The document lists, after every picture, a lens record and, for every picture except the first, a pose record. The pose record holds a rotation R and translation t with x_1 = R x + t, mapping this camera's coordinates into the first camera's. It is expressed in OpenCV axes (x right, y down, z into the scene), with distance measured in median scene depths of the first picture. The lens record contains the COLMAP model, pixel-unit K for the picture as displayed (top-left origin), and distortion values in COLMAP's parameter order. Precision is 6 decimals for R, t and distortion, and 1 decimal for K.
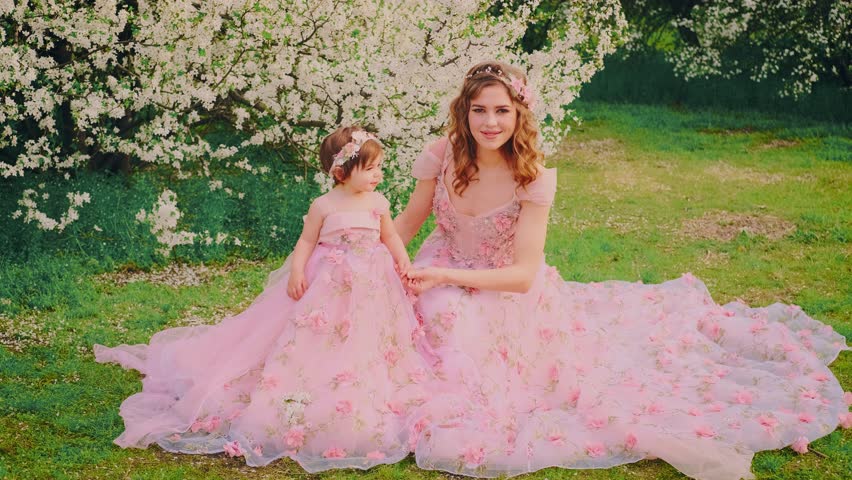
lens RADIAL K [[1474.5, 0, 426.0], [0, 1474.5, 240.0], [0, 0, 1]] dist [-0.129896, 0.163420]
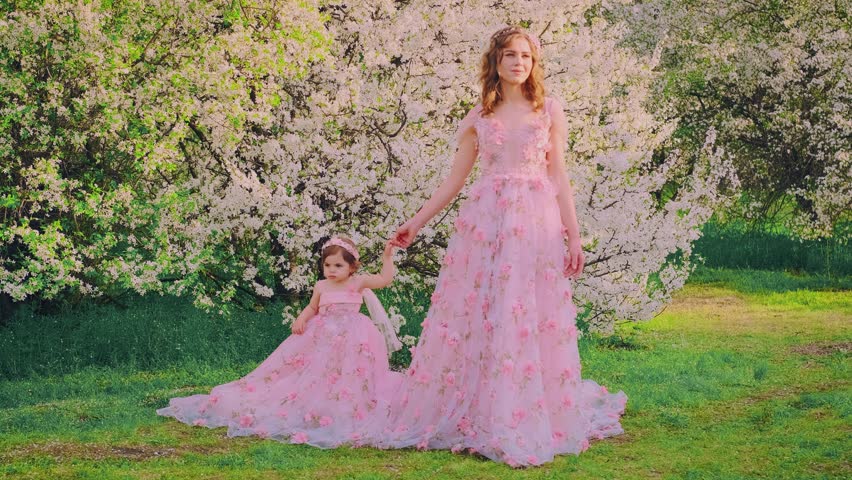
lens RADIAL K [[1474.5, 0, 426.0], [0, 1474.5, 240.0], [0, 0, 1]] dist [-0.129896, 0.163420]
pose [[0.996419, -0.002277, -0.084521, -0.027080], [-0.007988, 0.992631, -0.120914, 0.056356], [0.084173, 0.121156, 0.989058, -0.271425]]
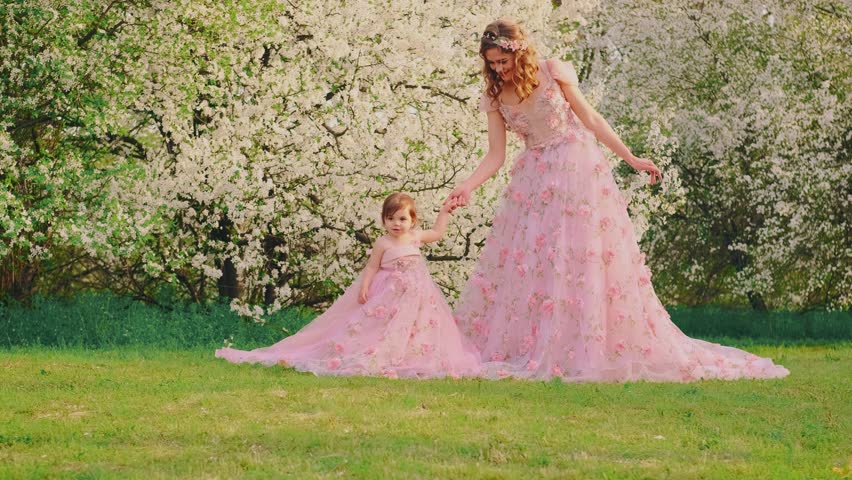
lens RADIAL K [[1474.5, 0, 426.0], [0, 1474.5, 240.0], [0, 0, 1]] dist [-0.129896, 0.163420]
pose [[0.998974, -0.007255, -0.044711, -0.031707], [-0.001551, 0.981030, -0.193849, 0.144083], [0.045269, 0.193719, 0.980012, -0.265311]]
